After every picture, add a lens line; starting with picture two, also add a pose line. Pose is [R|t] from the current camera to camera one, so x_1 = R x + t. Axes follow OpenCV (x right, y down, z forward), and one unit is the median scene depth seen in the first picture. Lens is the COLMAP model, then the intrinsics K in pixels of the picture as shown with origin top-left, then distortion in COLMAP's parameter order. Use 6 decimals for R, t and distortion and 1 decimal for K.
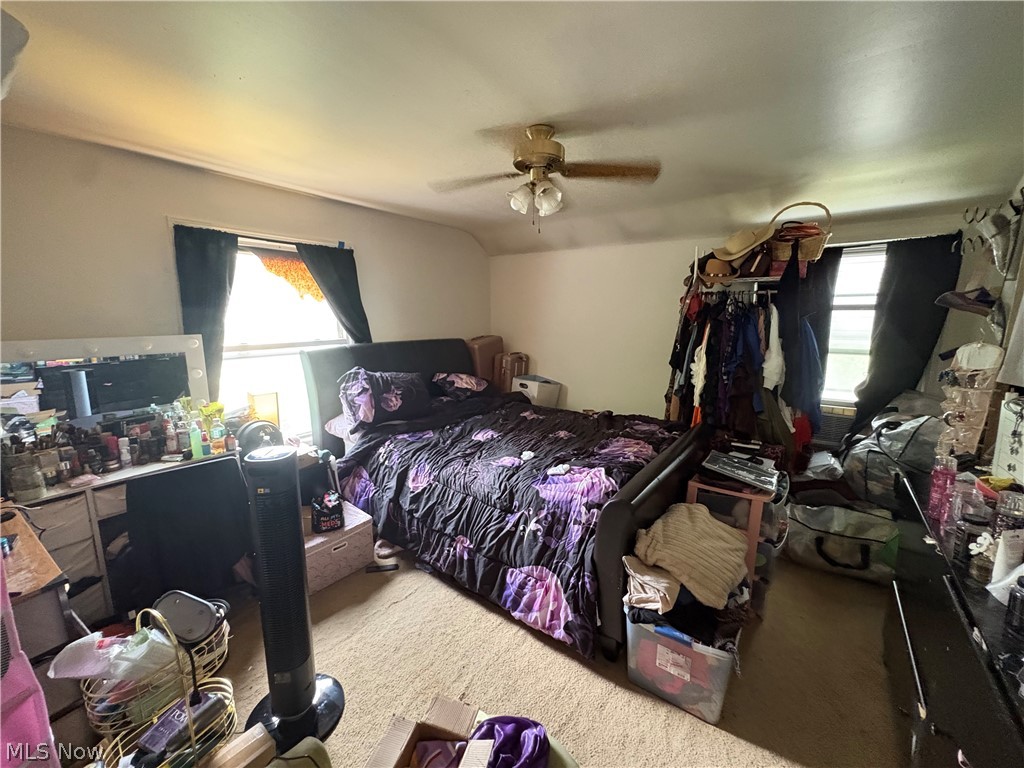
lens RADIAL K [[409.9, 0, 511.6], [0, 409.9, 382.5], [0, 0, 1]] dist [0.001263, -0.000056]
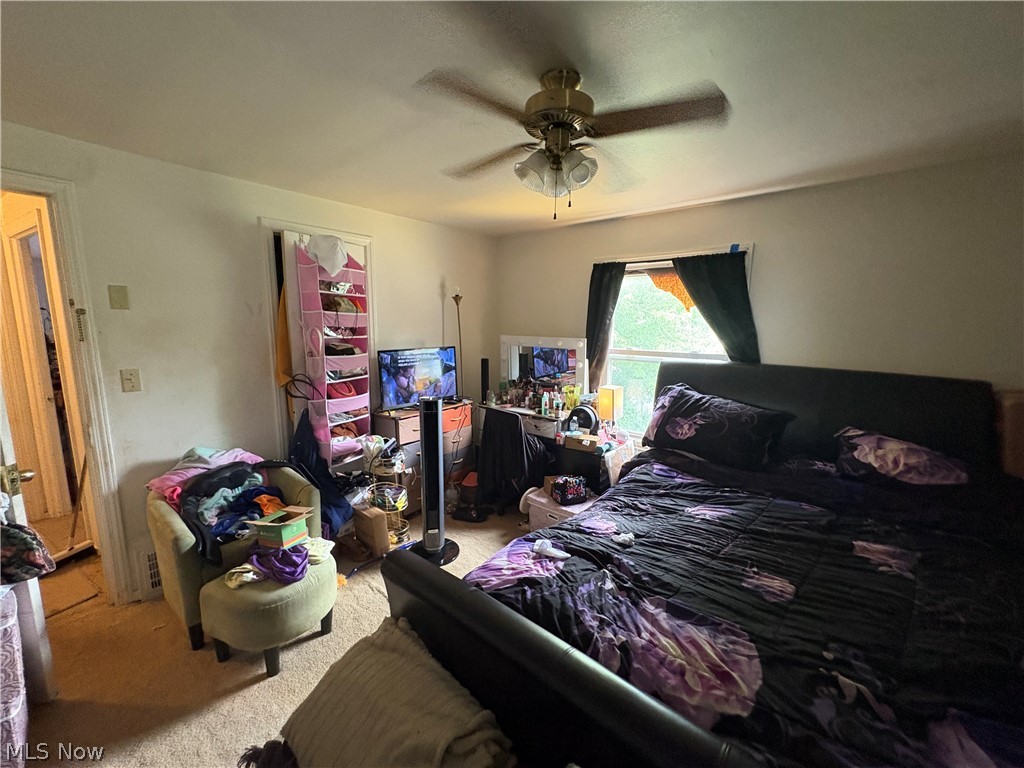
lens RADIAL K [[409.9, 0, 511.6], [0, 409.9, 382.5], [0, 0, 1]] dist [0.001263, -0.000056]
pose [[-0.069557, 0.145411, -0.986923, 0.589739], [-0.180428, 0.971169, 0.155807, -0.121259], [0.981126, 0.188906, -0.041315, 0.701122]]
